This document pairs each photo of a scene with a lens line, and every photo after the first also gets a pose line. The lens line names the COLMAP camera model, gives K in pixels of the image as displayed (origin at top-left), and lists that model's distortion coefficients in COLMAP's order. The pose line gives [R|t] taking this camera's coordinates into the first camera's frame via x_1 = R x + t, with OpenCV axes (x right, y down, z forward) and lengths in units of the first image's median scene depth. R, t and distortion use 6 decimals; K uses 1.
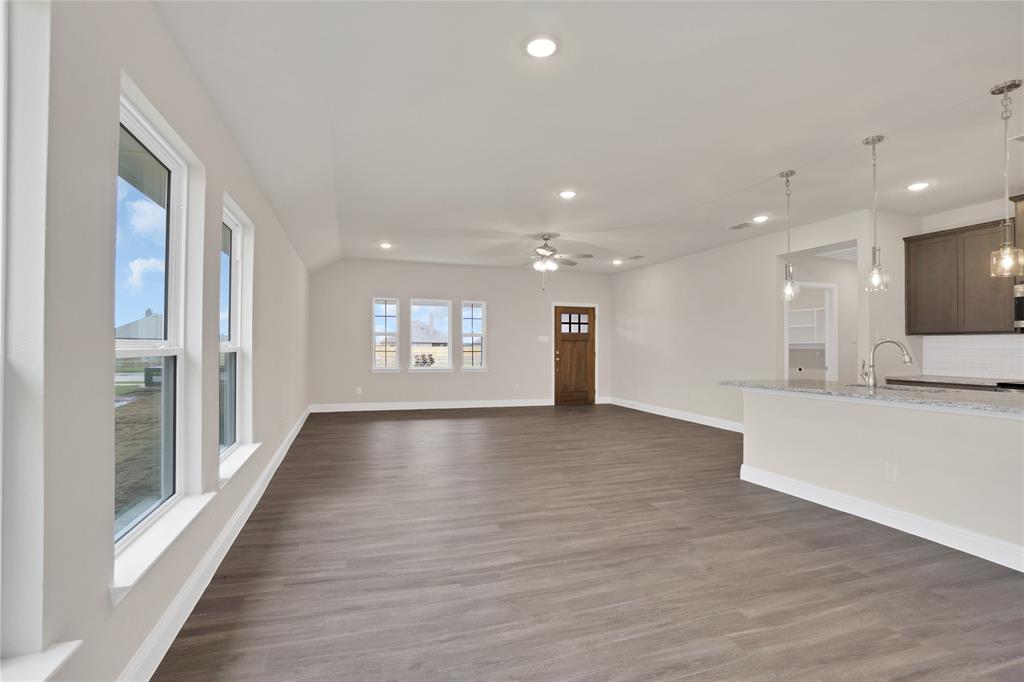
lens RADIAL K [[486.1, 0, 496.5], [0, 486.1, 344.7], [0, 0, 1]] dist [-0.055270, 0.020366]
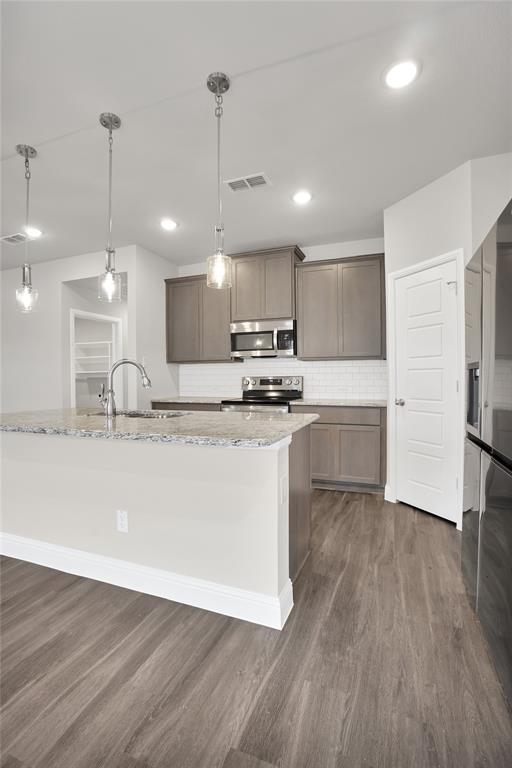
lens RADIAL K [[348.7, 0, 268.5], [0, 348.7, 386.2], [0, 0, 1]] dist [-0.064656, 0.016632]
pose [[0.598727, -0.024971, 0.800564, 0.430520], [0.005754, 0.999622, 0.026877, 0.019573], [-0.800932, -0.011485, 0.598645, 0.369414]]
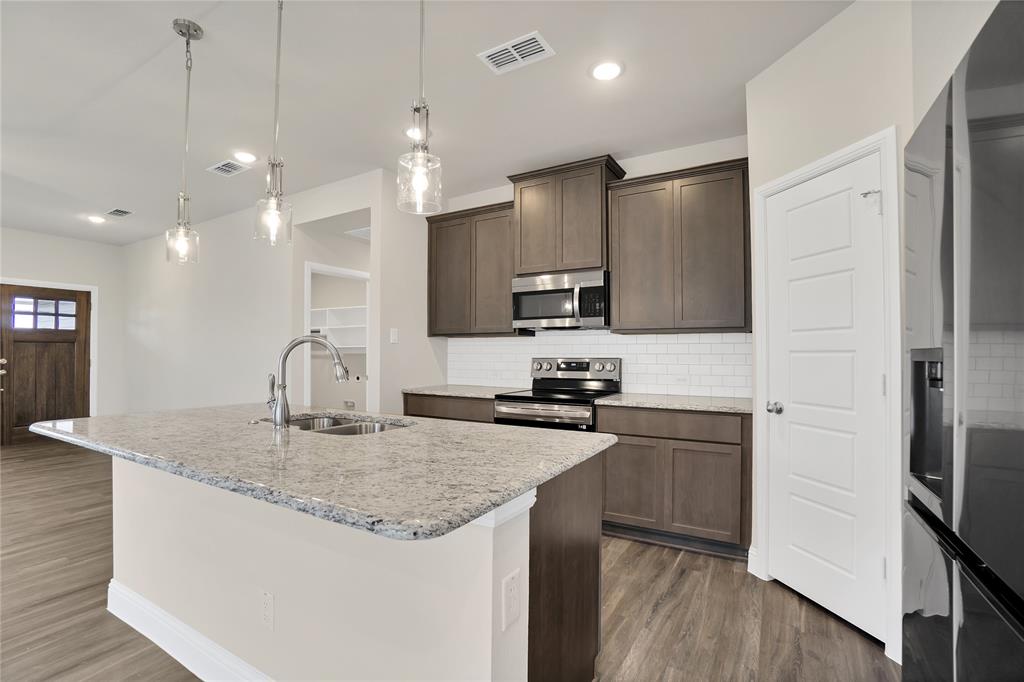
lens RADIAL K [[449.6, 0, 543.8], [0, 449.6, 351.1], [0, 0, 1]] dist [-0.041939, 0.000914]
pose [[0.708898, -0.002255, 0.705308, 0.600384], [-0.000951, 0.999991, 0.004153, 0.002363], [-0.705311, -0.003614, 0.708889, 0.398990]]
